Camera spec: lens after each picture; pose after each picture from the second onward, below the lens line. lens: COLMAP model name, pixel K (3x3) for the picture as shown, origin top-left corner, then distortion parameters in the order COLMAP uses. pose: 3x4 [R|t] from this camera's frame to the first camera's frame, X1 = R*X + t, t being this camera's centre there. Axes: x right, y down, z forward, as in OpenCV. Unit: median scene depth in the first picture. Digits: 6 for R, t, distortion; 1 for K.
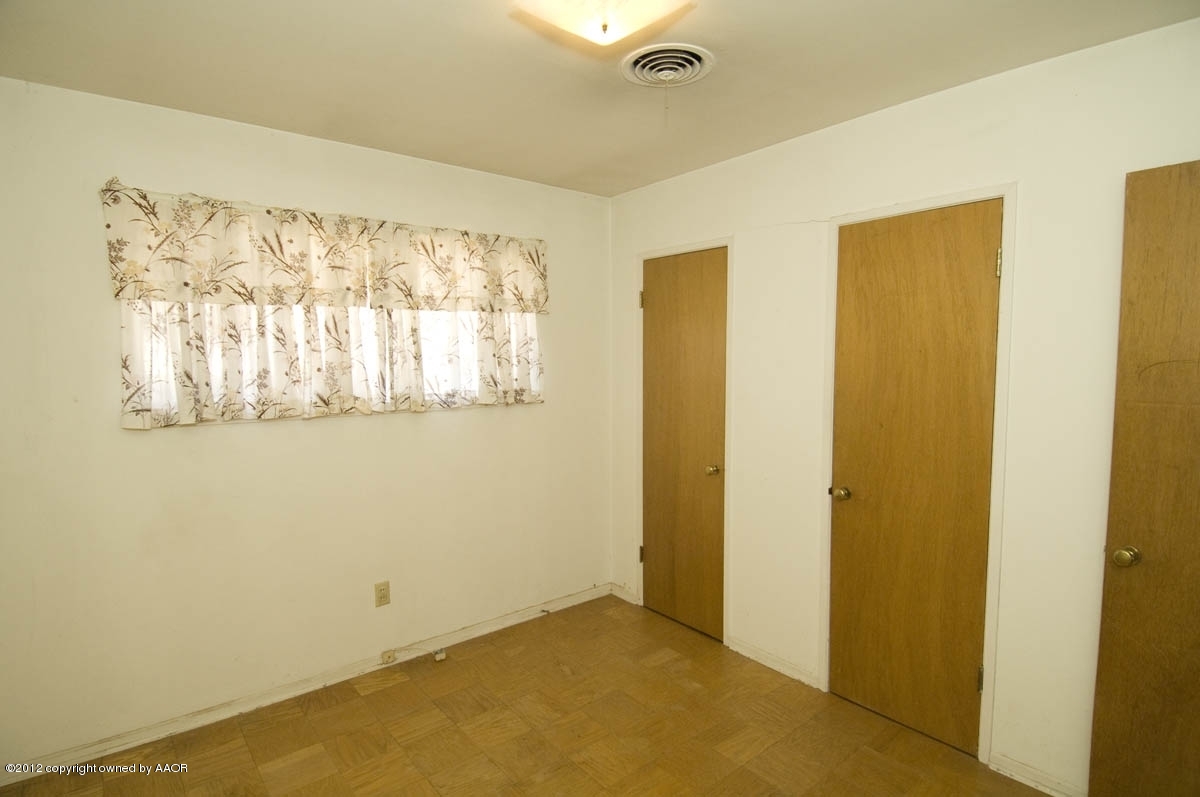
lens RADIAL K [[621.9, 0, 604.0], [0, 621.9, 402.7], [0, 0, 1]] dist [0.056862, -0.060586]
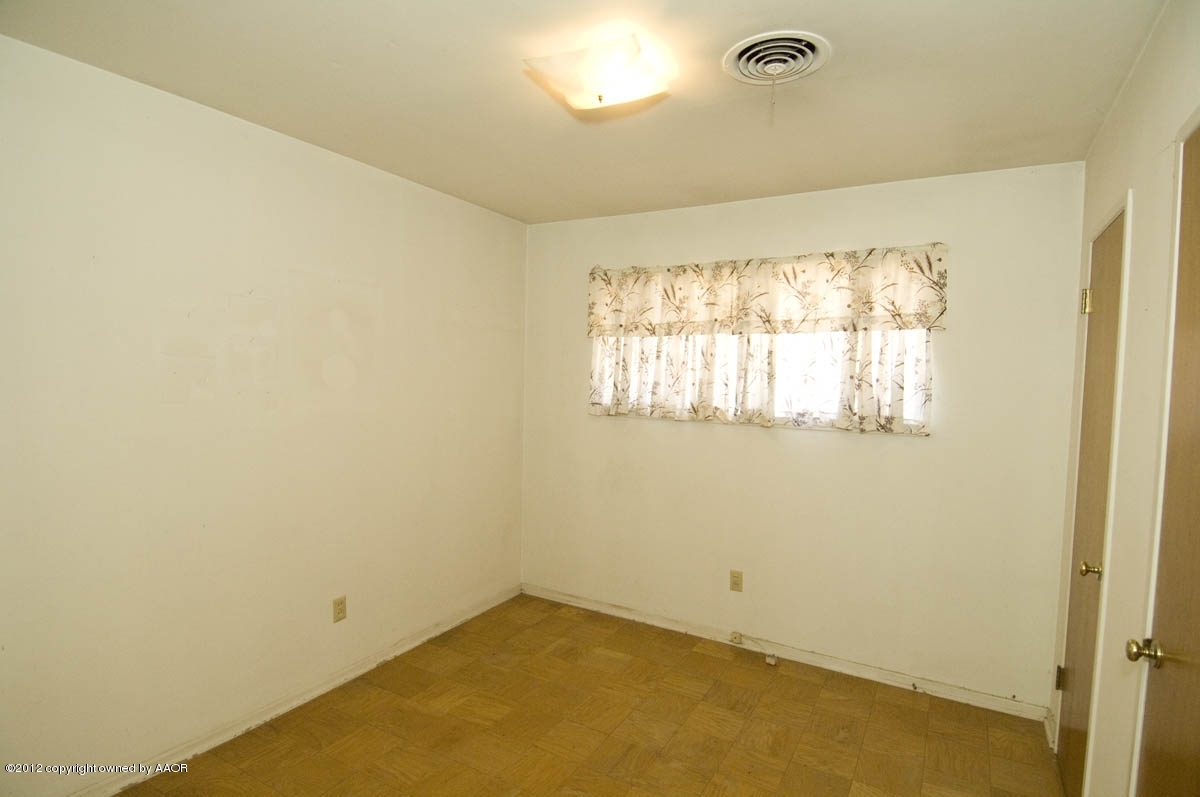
lens RADIAL K [[621.9, 0, 604.0], [0, 621.9, 402.7], [0, 0, 1]] dist [0.056862, -0.060586]
pose [[0.352207, 0.059852, -0.934006, 0.637777], [-0.099646, 0.994679, 0.026164, -0.027865], [0.930602, 0.083855, 0.356297, 0.348928]]
